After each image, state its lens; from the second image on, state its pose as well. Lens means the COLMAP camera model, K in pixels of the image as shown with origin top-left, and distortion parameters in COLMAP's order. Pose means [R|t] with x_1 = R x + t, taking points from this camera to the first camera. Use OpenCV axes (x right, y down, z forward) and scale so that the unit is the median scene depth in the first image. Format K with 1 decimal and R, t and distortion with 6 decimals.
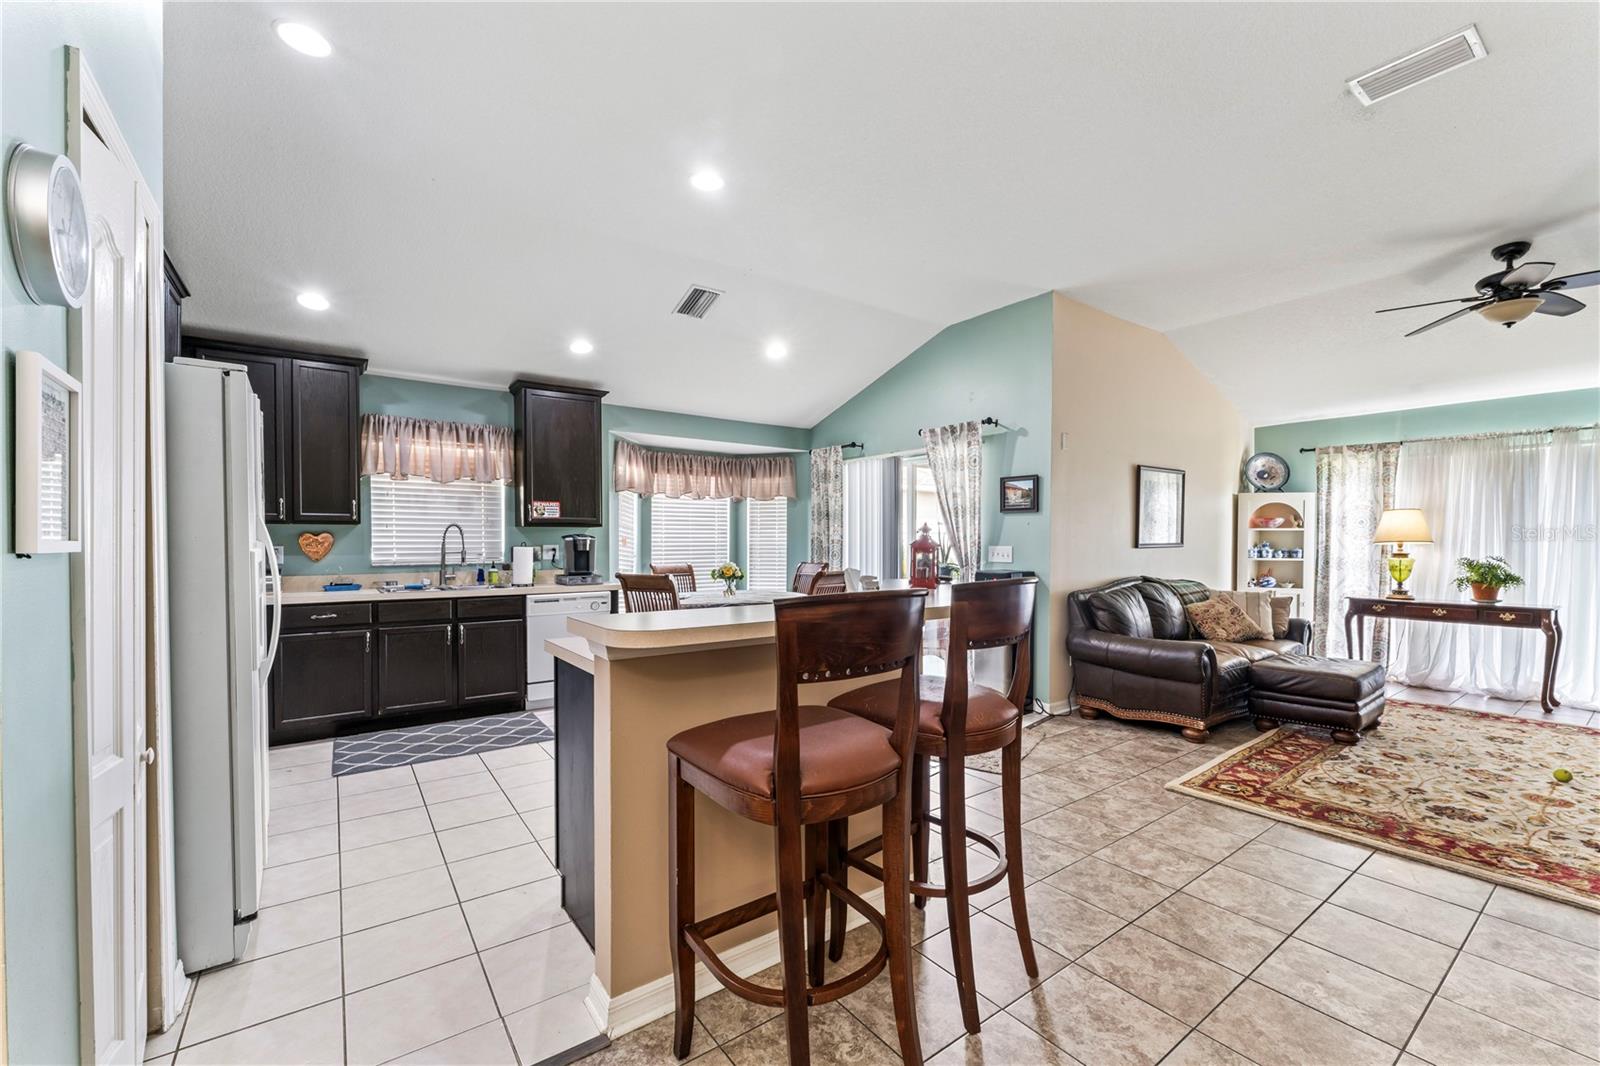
lens RADIAL K [[654.3, 0, 794.6], [0, 654.3, 548.9], [0, 0, 1]] dist [-0.004169, 0.000147]
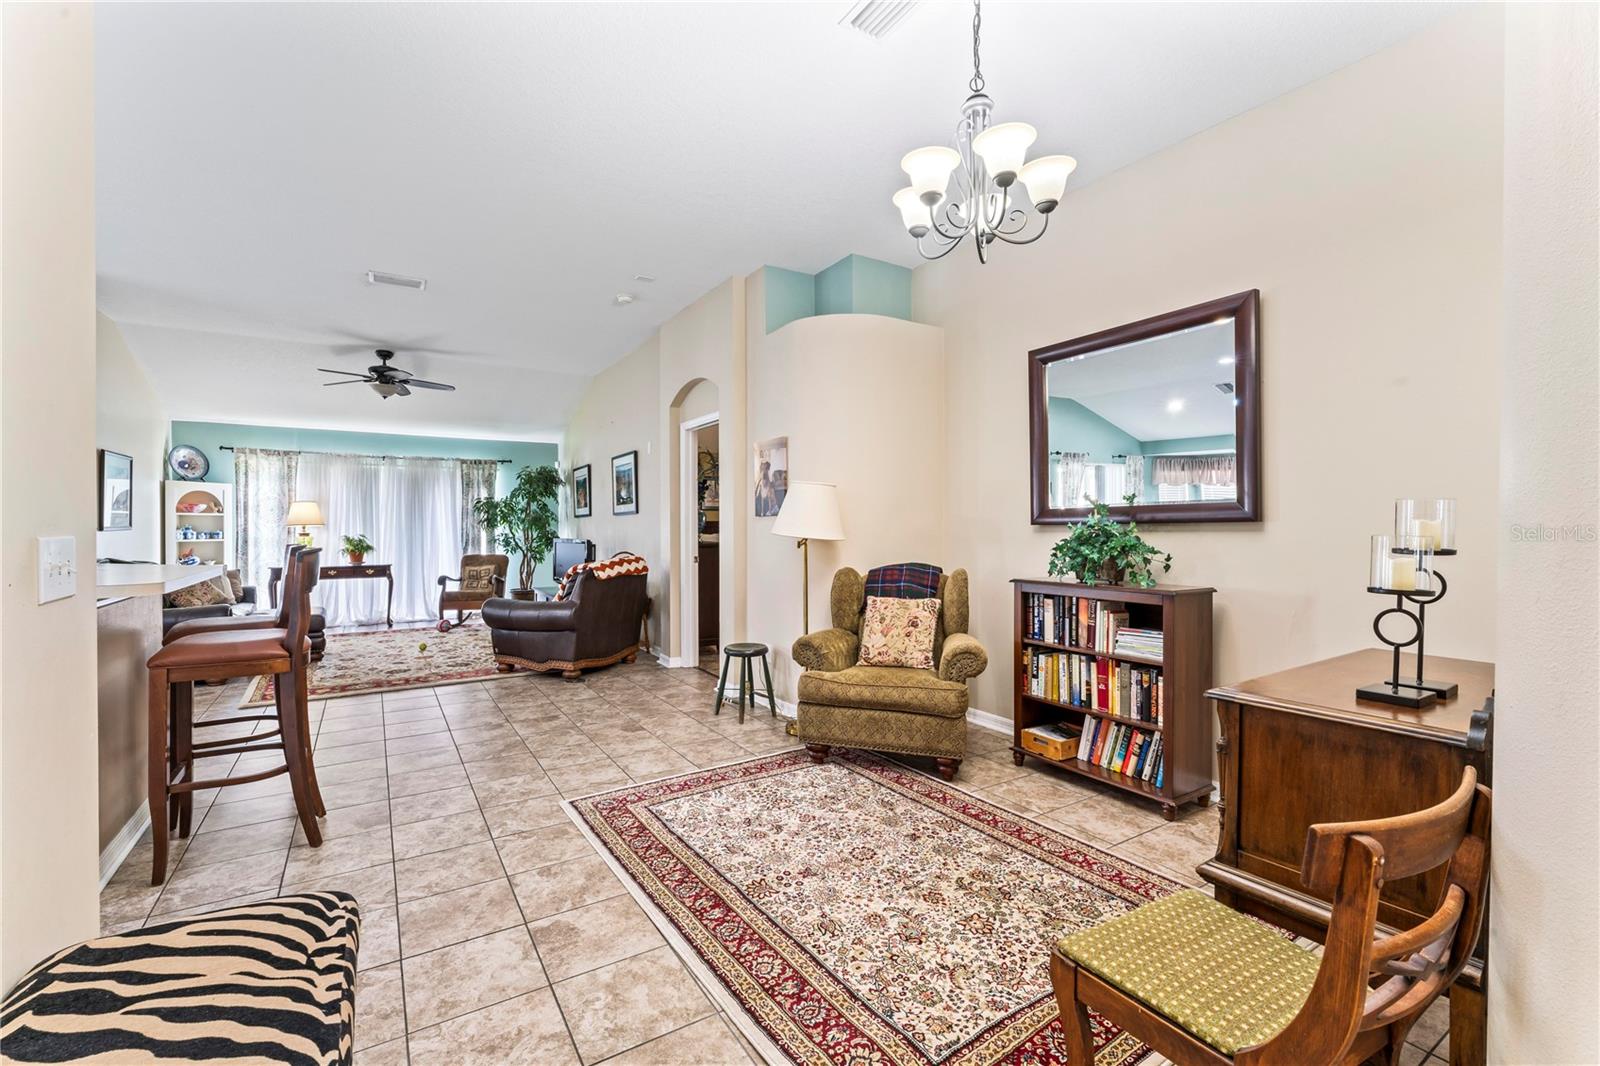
lens RADIAL K [[684.0, 0, 800.0], [0, 684.0, 533.0], [0, 0, 1]] dist [-0.002066, -0.000158]
pose [[0.066471, -0.012458, 0.997711, -0.496661], [0.013403, 0.999843, 0.011591, 0.004131], [-0.997698, 0.012602, 0.066627, -0.161179]]
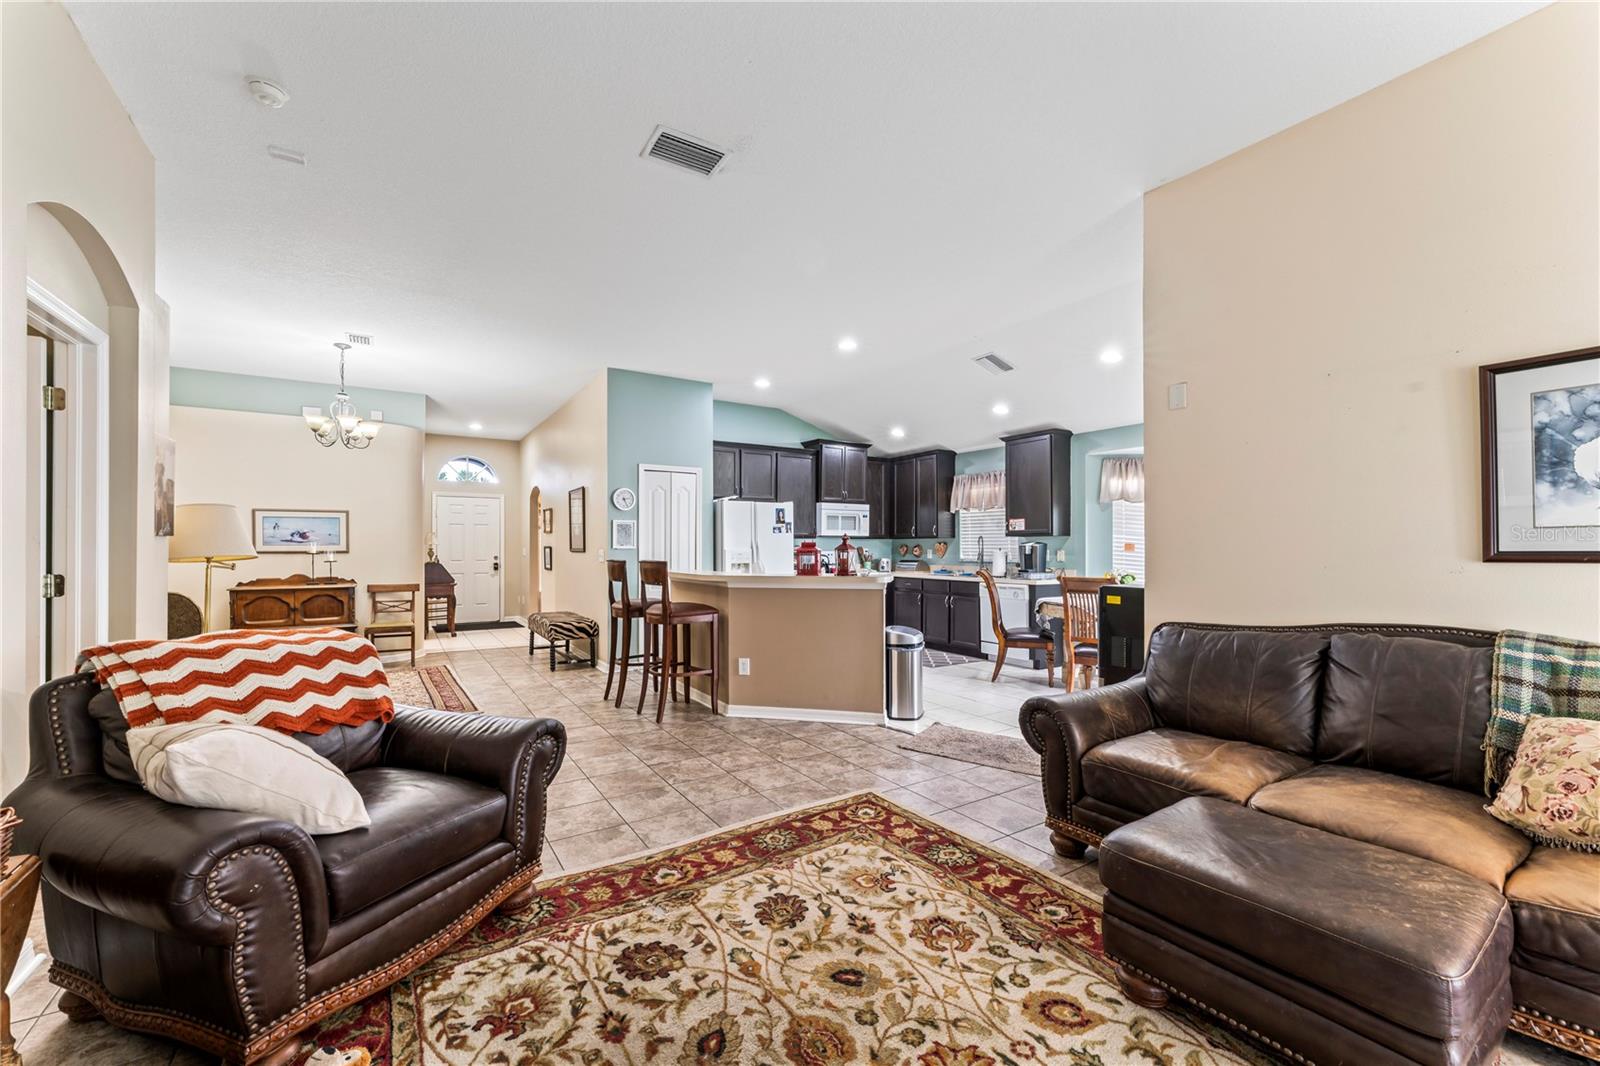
lens RADIAL K [[638.3, 0, 798.8], [0, 638.3, 546.9], [0, 0, 1]] dist [-0.000053, -0.000027]
pose [[-0.059175, -0.001450, -0.998247, 1.036596], [-0.012802, 0.999918, -0.000694, -0.004995], [0.998166, 0.012739, -0.059189, 0.628800]]
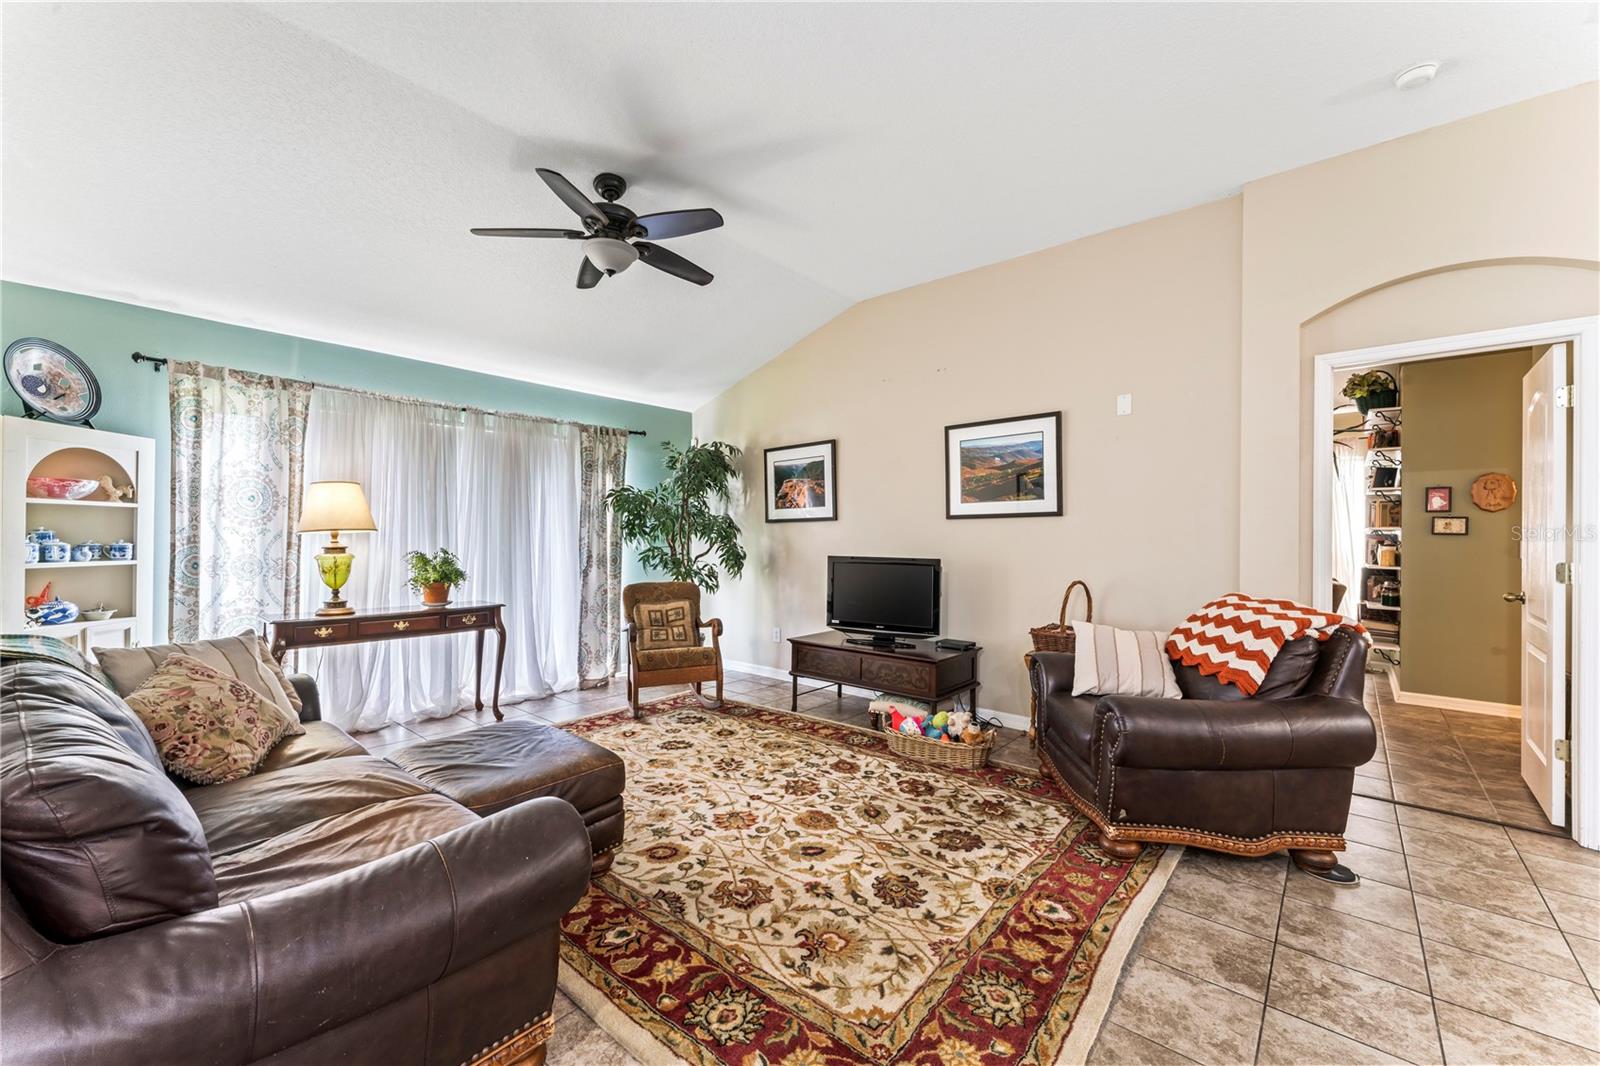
lens RADIAL K [[631.8, 0, 800.0], [0, 631.8, 533.0], [0, 0, 1]] dist [-0.000384, -0.000072]
pose [[-0.230144, 0.003081, 0.973152, 0.196663], [0.006710, 0.999976, -0.001579, -0.004017], [-0.973134, 0.006167, -0.230159, 0.758847]]
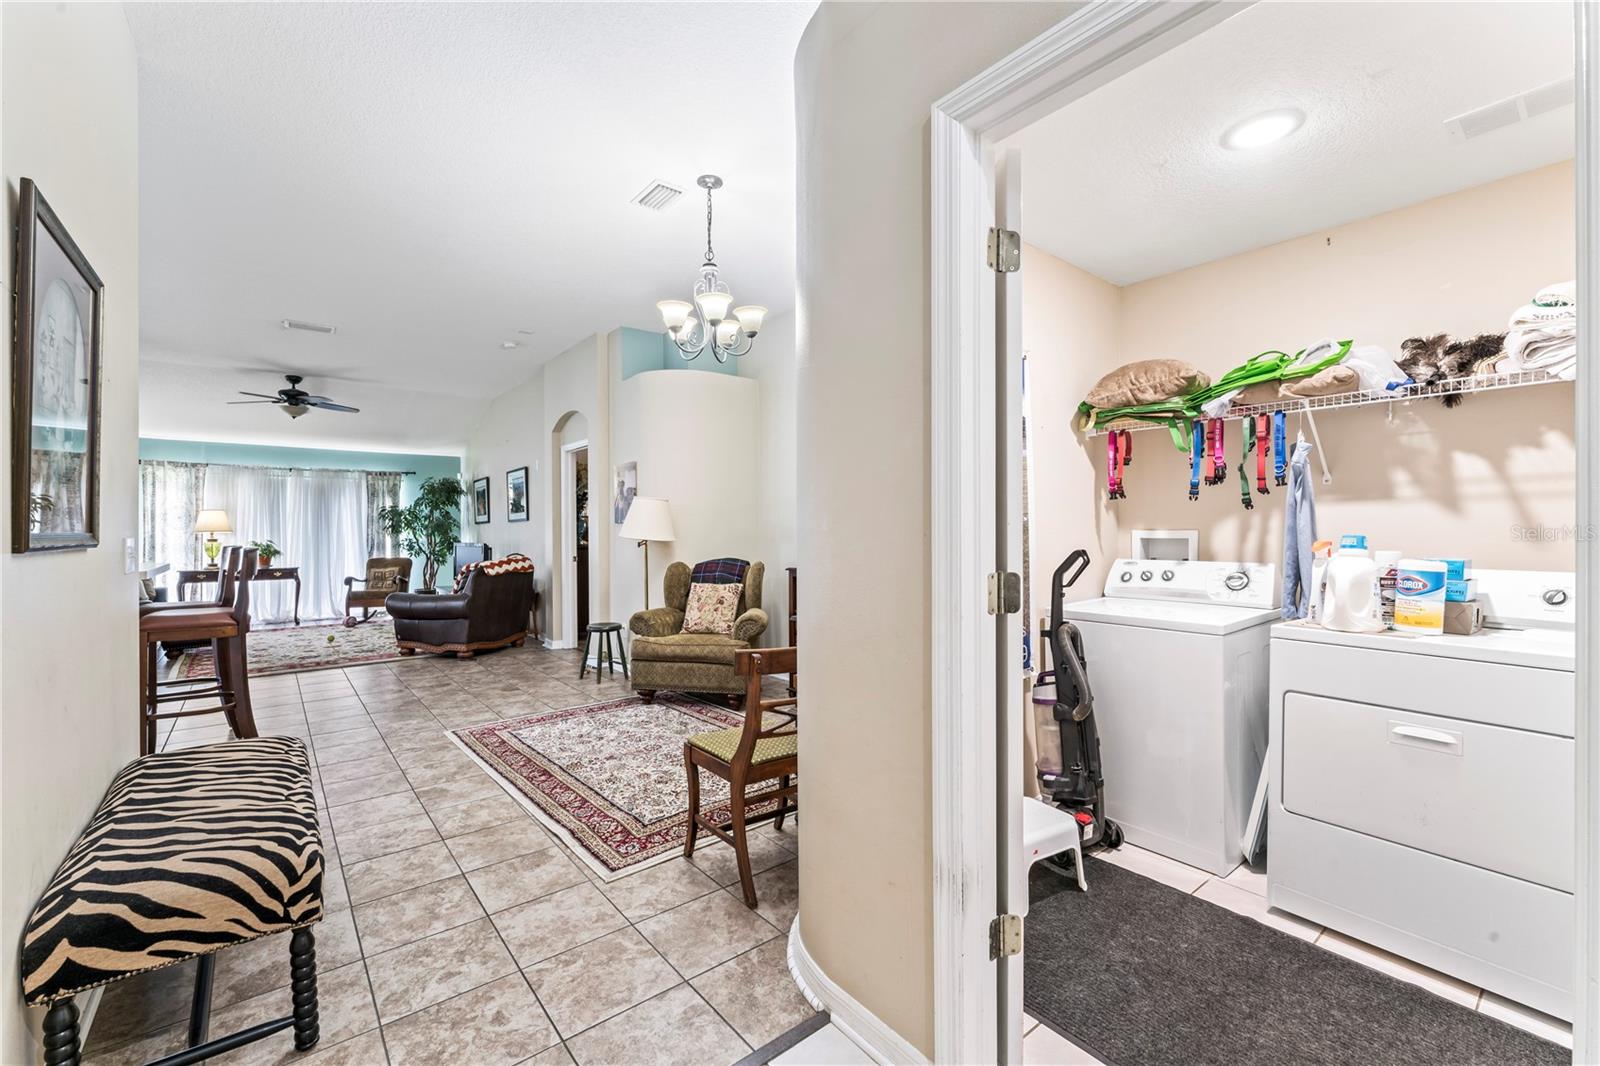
lens RADIAL K [[665.9, 0, 800.0], [0, 665.9, 533.0], [0, 0, 1]] dist [-0.003123, -0.000119]
pose [[-0.051652, -0.005490, 0.998650, -0.742734], [0.017041, 0.999834, 0.006378, 0.006538], [-0.998520, 0.017348, -0.051550, -0.302400]]
